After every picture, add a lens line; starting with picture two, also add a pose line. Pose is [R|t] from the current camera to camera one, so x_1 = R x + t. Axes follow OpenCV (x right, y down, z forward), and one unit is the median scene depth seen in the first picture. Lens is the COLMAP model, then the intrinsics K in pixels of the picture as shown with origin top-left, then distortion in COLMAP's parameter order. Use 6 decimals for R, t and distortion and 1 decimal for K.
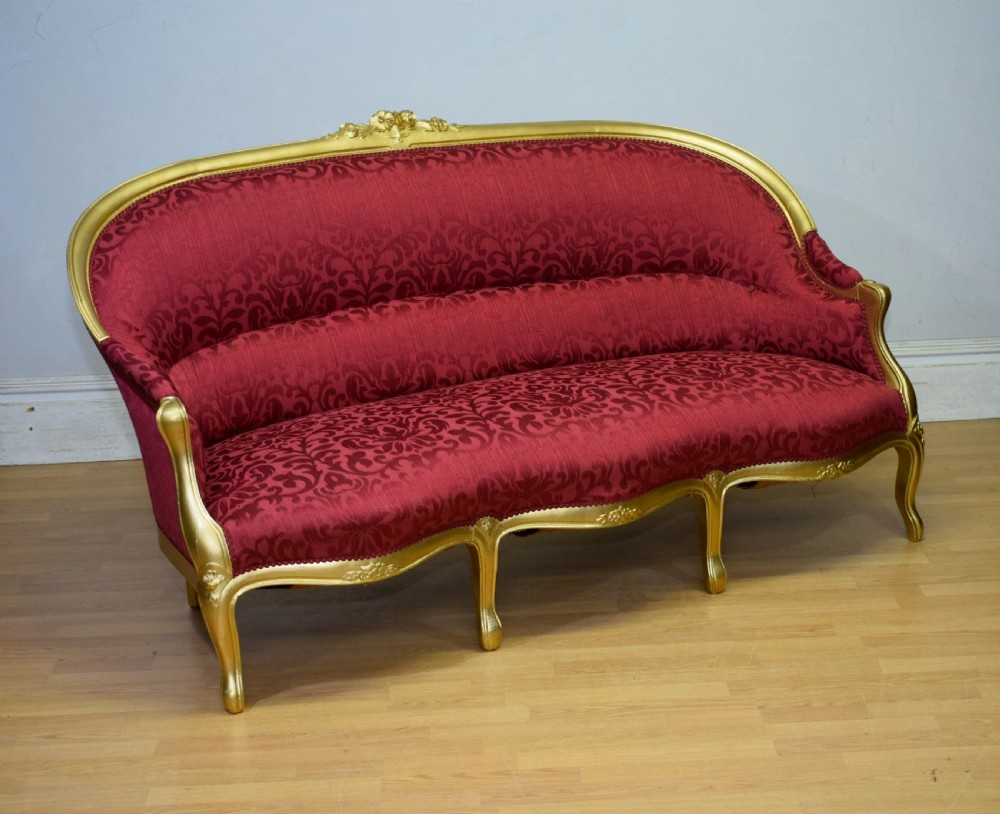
lens RADIAL K [[1971.3, 0, 513.8], [0, 1971.3, 420.7], [0, 0, 1]] dist [-0.003401, 0.000000]
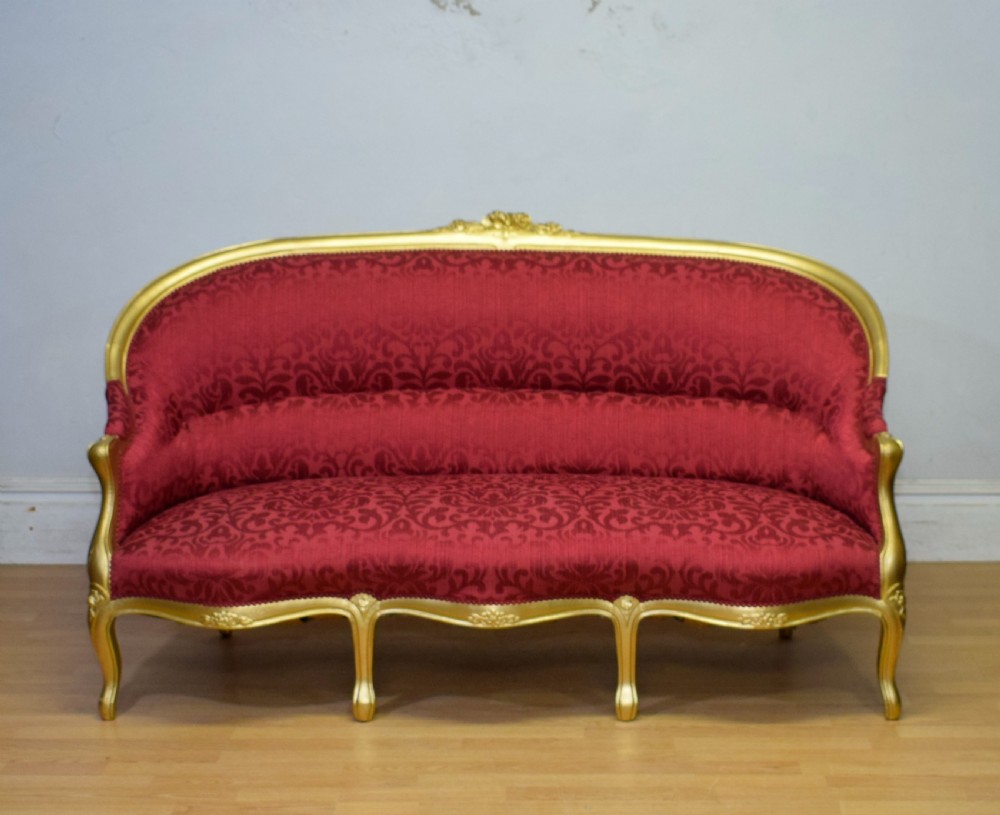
lens RADIAL K [[1971.3, 0, 559.5], [0, 1971.3, 451.2], [0, 0, 1]] dist [-0.003401, 0.000000]
pose [[0.860183, 0.145796, -0.488701, 0.516461], [-0.163101, 0.986583, 0.007251, -0.045662], [0.483201, 0.073470, 0.872421, 0.112087]]
